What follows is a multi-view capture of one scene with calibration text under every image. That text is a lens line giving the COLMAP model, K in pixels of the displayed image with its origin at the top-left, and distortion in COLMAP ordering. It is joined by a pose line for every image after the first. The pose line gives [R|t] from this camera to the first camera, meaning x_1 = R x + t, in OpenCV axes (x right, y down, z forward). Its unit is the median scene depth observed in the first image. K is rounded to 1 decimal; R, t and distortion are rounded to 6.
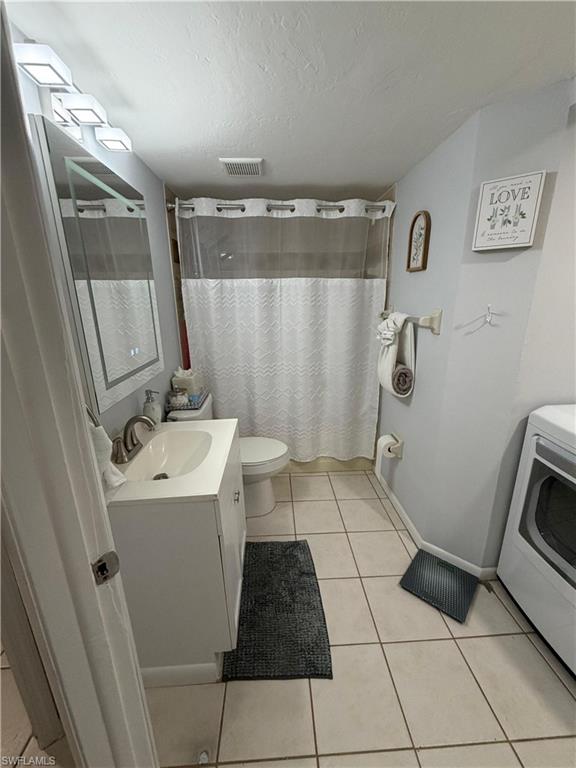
lens RADIAL K [[307.8, 0, 288.5], [0, 307.8, 385.1], [0, 0, 1]] dist [0.000199, -0.000692]
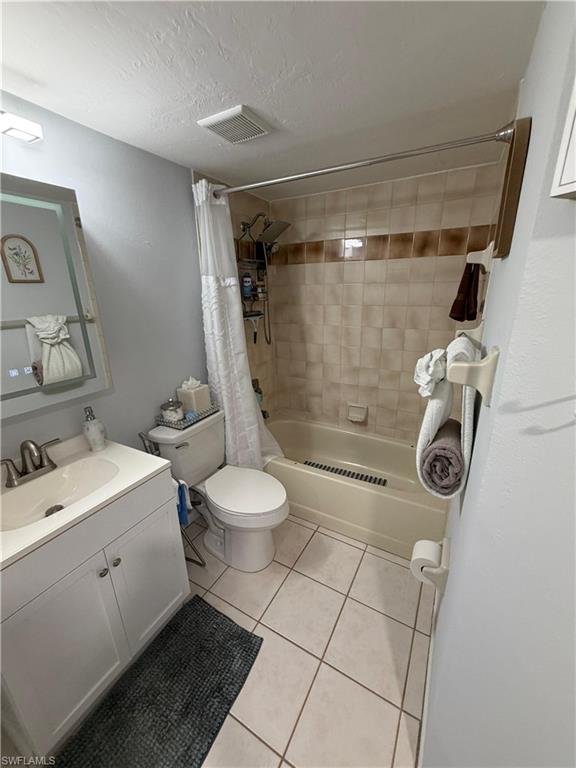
lens RADIAL K [[307.8, 0, 287.3], [0, 307.8, 384.3], [0, 0, 1]] dist [0.000199, -0.000692]
pose [[0.843367, 0.159843, -0.513013, 0.395192], [-0.143200, 0.987062, 0.072132, -0.158372], [0.517905, 0.012630, 0.855345, 0.409507]]
